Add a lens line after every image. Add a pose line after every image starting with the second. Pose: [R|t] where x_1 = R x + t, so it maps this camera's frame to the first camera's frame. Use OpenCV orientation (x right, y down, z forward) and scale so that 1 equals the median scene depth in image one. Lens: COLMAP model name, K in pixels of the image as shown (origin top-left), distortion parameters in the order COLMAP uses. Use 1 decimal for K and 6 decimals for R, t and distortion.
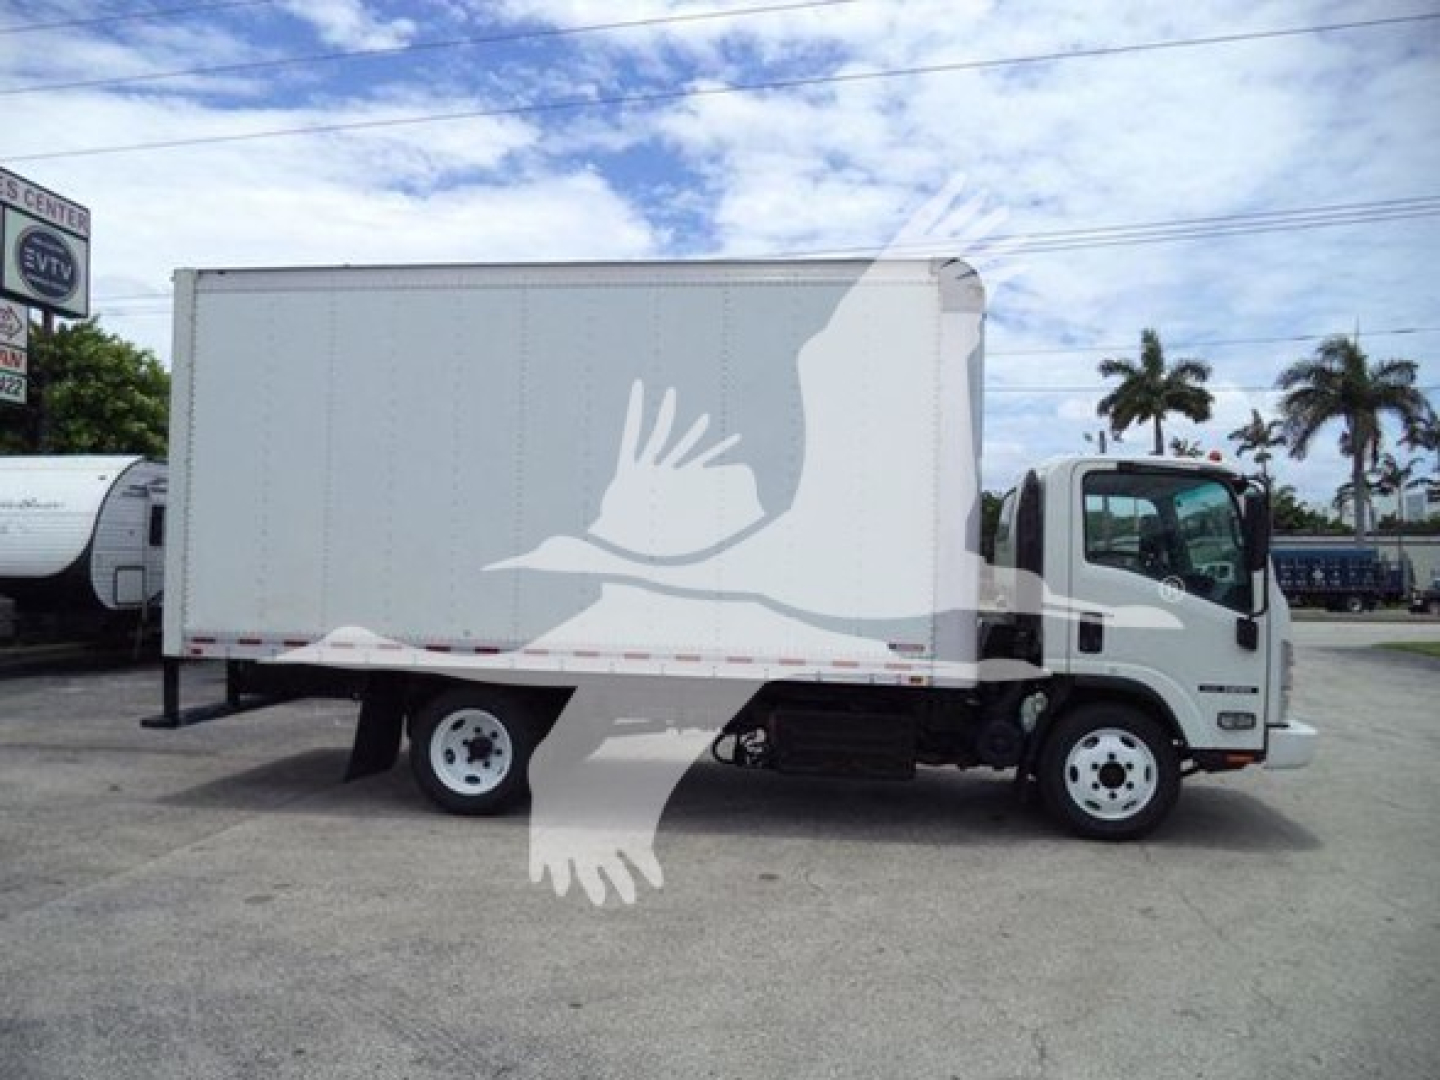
lens RADIAL K [[1162.7, 0, 720.0], [0, 1162.7, 540.0], [0, 0, 1]] dist [-0.031133, -0.013276]
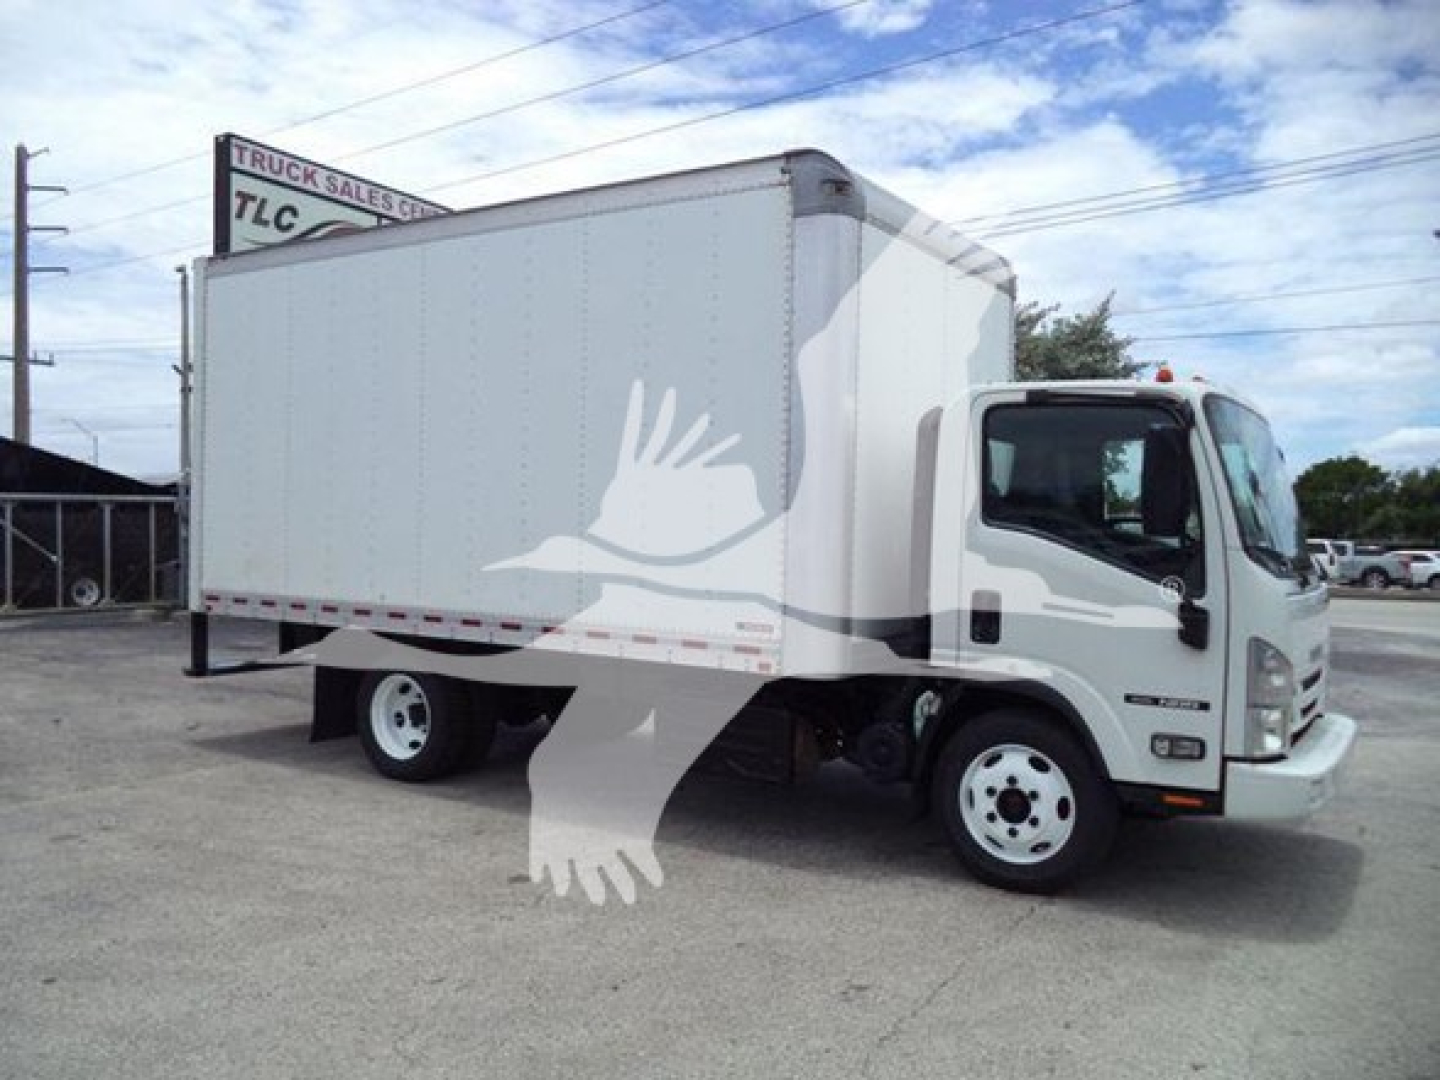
lens RADIAL K [[1170.6, 0, 750.8], [0, 1170.6, 535.0], [0, 0, 1]] dist [-0.026308, 0.001690]
pose [[0.910171, 0.003956, -0.414213, 0.459586], [0.004254, 0.999812, 0.018896, 0.009640], [0.414210, -0.018961, 0.909984, 0.215274]]
